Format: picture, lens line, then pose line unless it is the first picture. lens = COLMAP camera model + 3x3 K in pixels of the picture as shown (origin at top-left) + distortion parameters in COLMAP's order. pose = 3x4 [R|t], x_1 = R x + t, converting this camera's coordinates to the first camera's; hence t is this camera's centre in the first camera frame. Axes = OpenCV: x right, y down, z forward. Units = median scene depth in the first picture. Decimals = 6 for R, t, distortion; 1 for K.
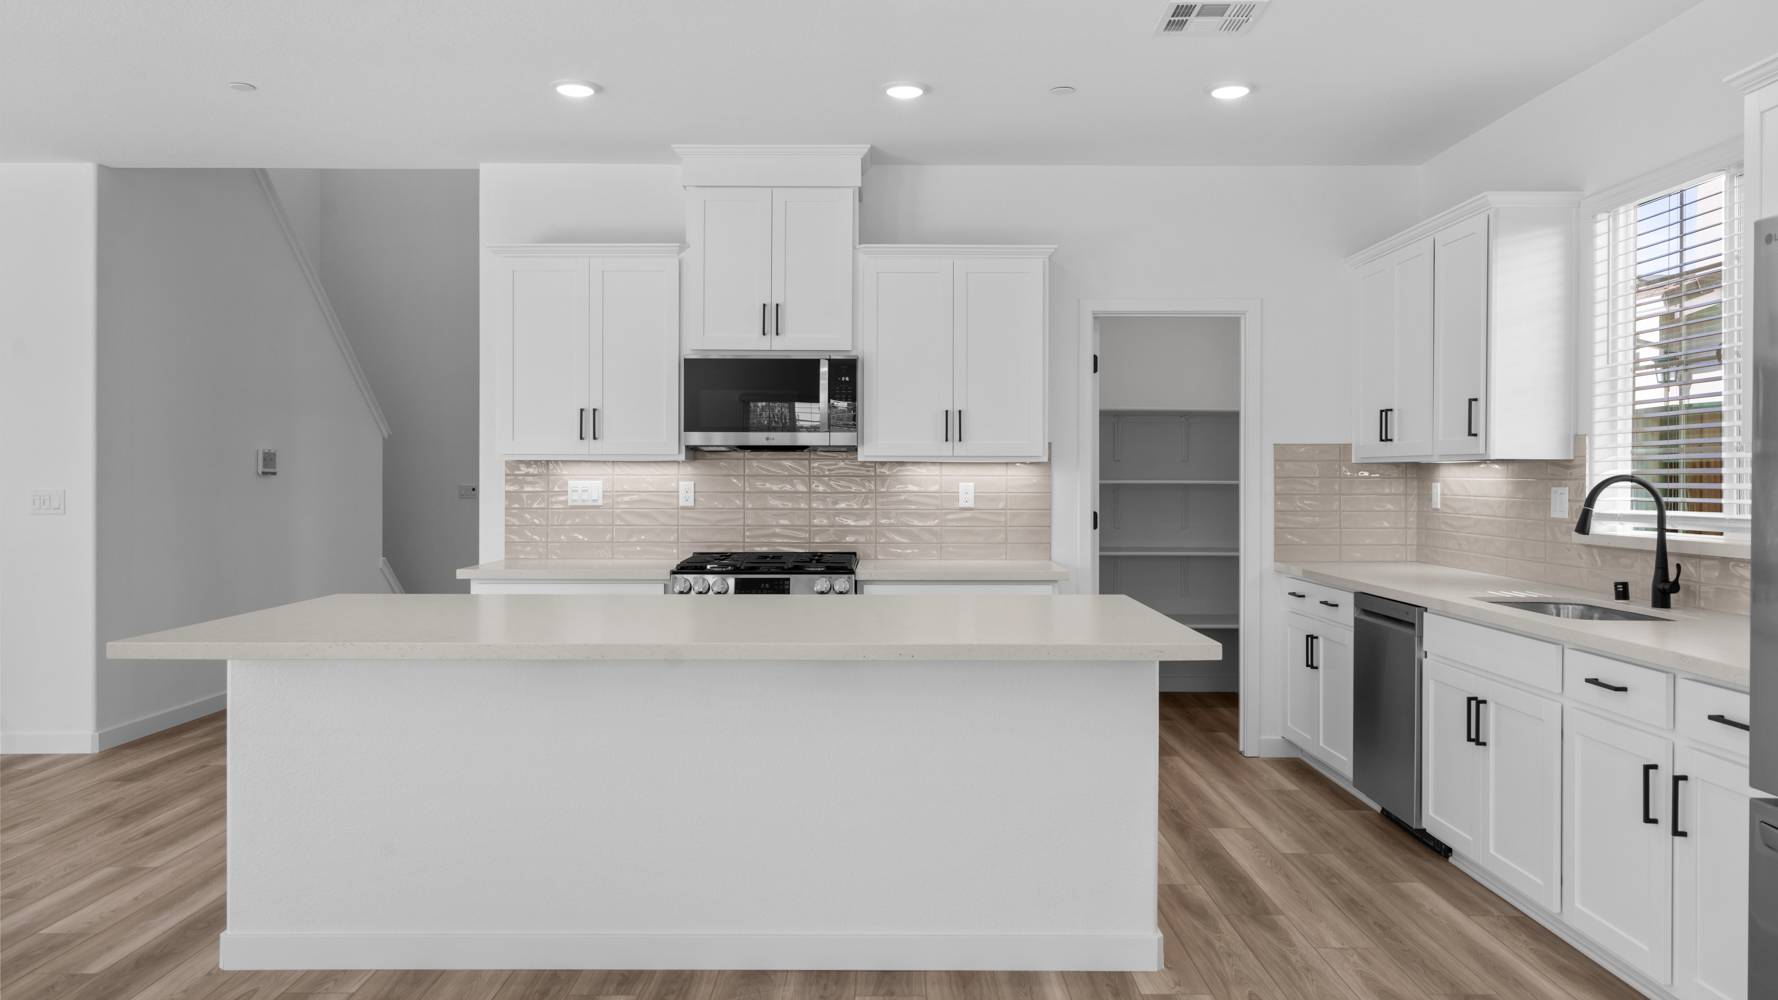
lens RADIAL K [[1314.7, 0, 871.8], [0, 1314.7, 458.5], [0, 0, 1]] dist [0.010922, -0.012251]
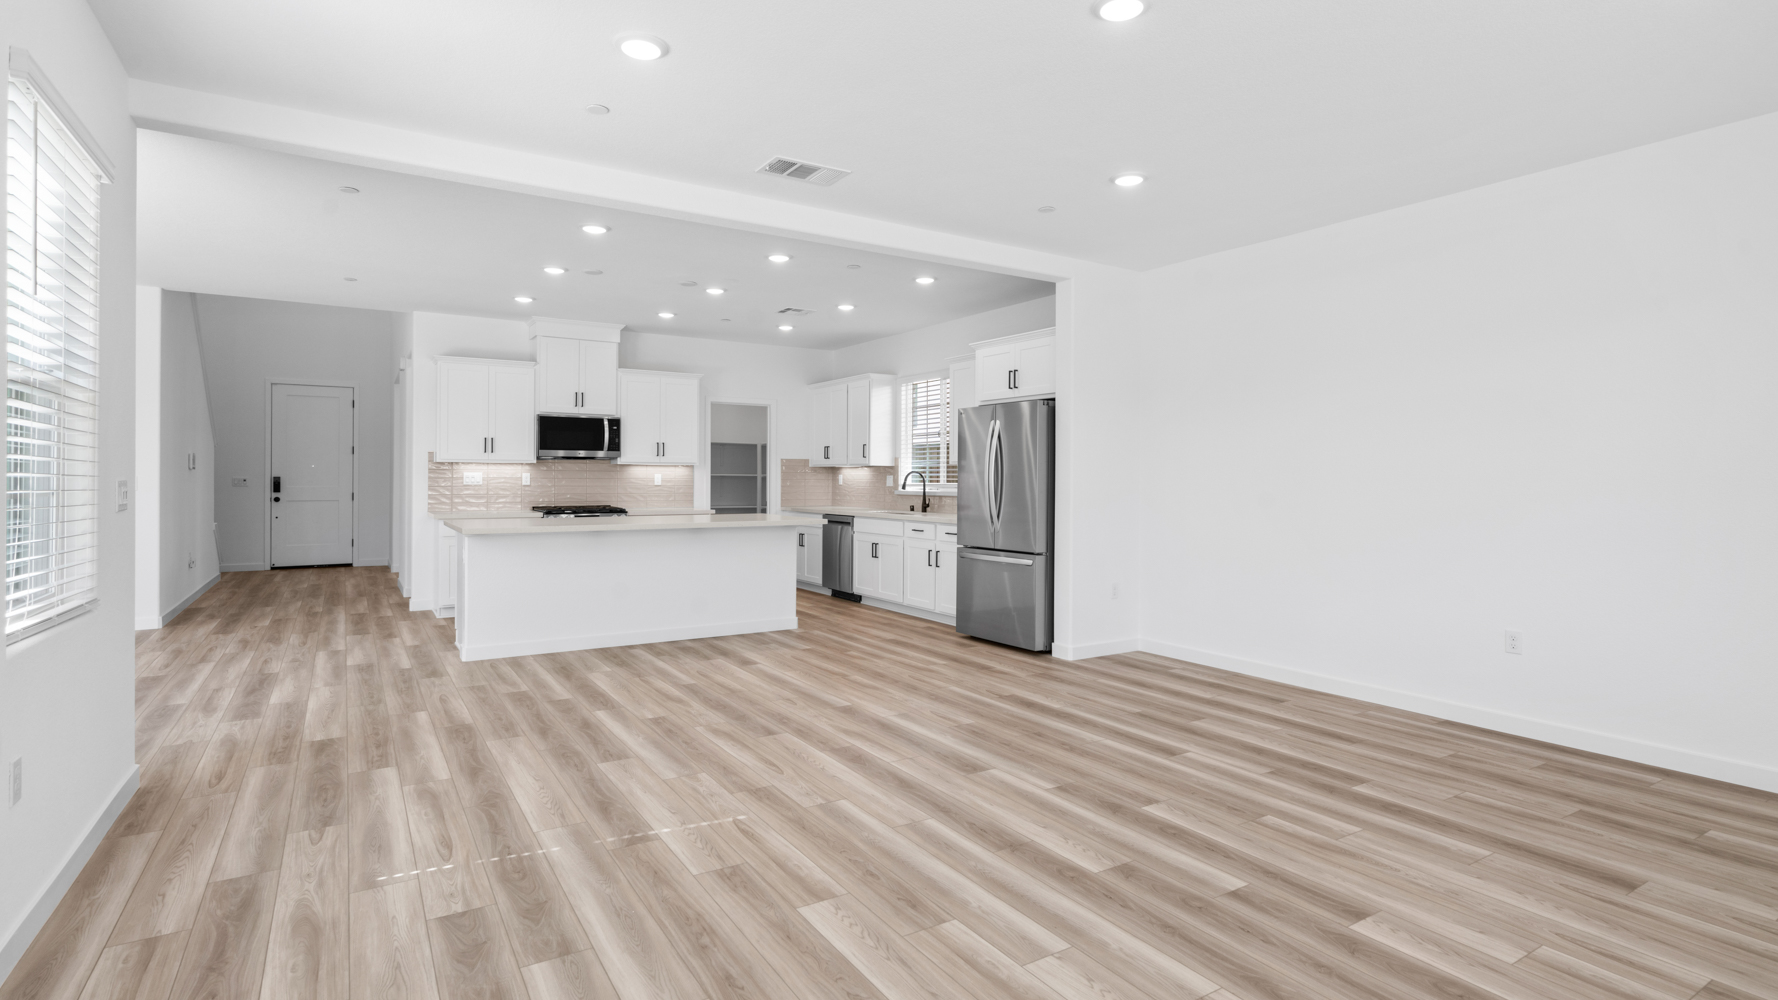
lens RADIAL K [[856.8, 0, 894.3], [0, 856.8, 479.6], [0, 0, 1]] dist [-0.003838, 0.000493]
pose [[0.836968, -0.000424, 0.547251, -0.432735], [-0.009308, 0.999844, 0.015010, 0.001873], [-0.547172, -0.017656, 0.836834, -0.505372]]
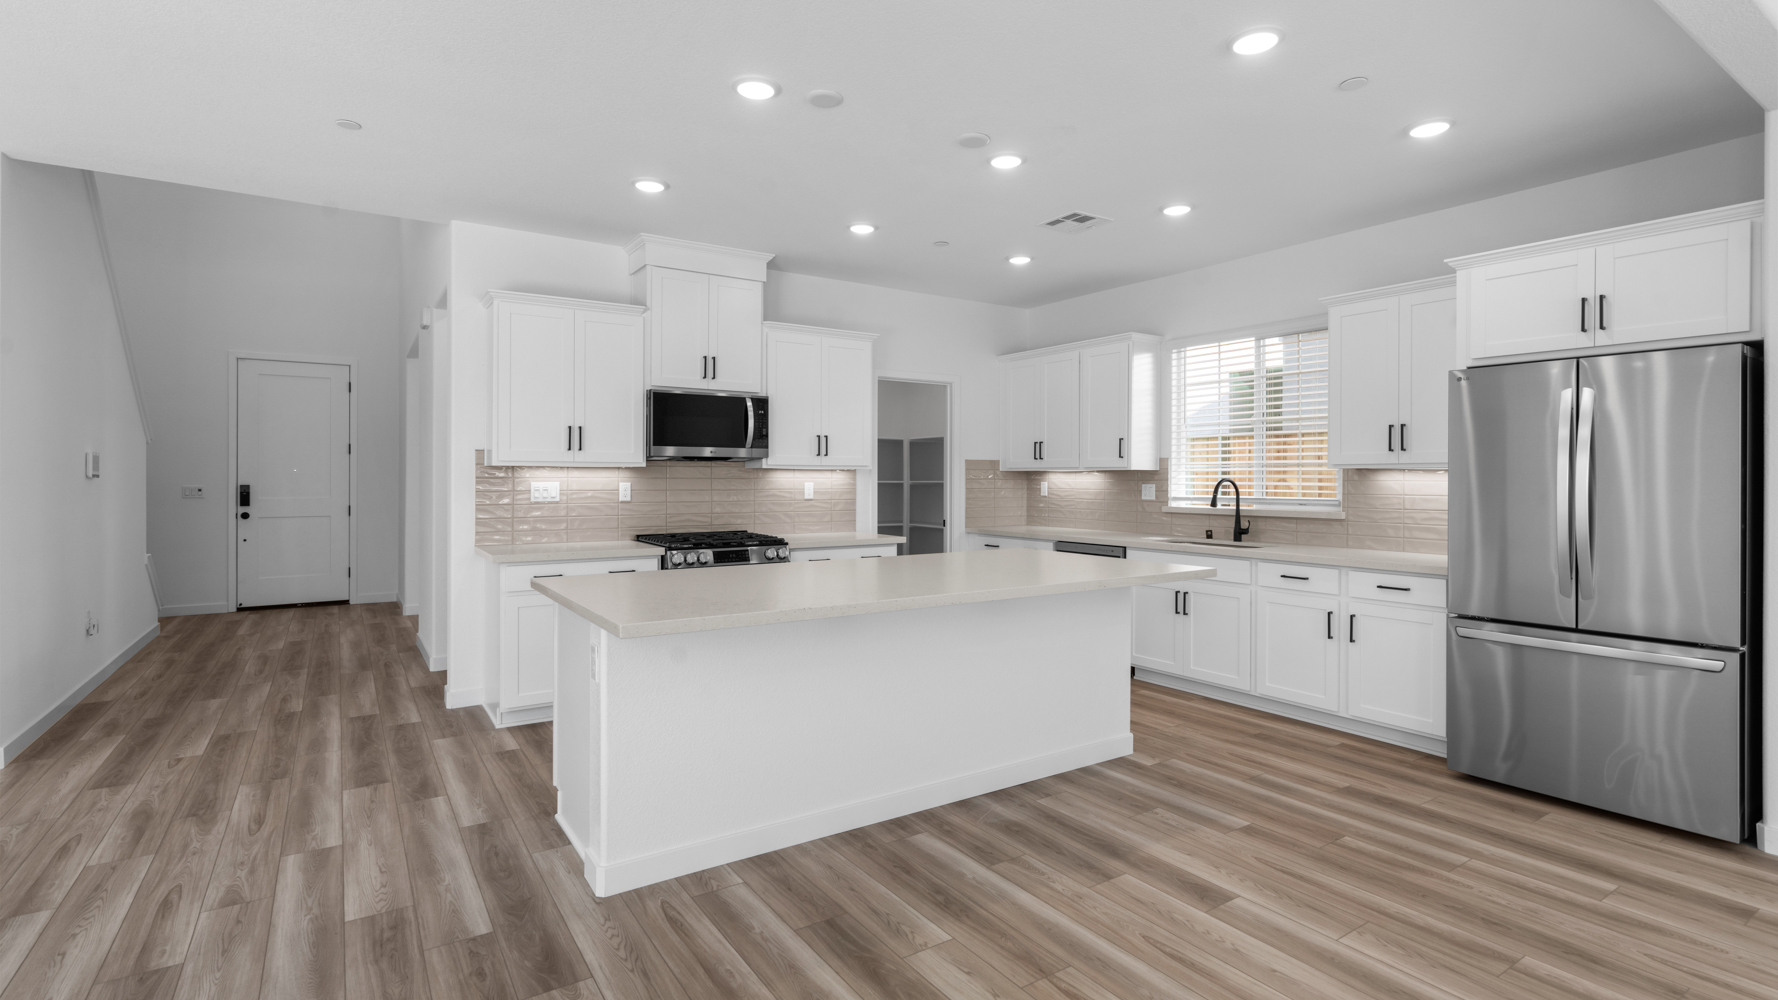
lens RADIAL K [[841.7, 0, 899.1], [0, 841.7, 478.7], [0, 0, 1]] dist [-0.001286, -0.001003]
pose [[0.827093, -0.000806, 0.562065, -0.428956], [-0.008116, 0.999878, 0.013377, -0.000390], [-0.562007, -0.015626, 0.826985, 0.141691]]
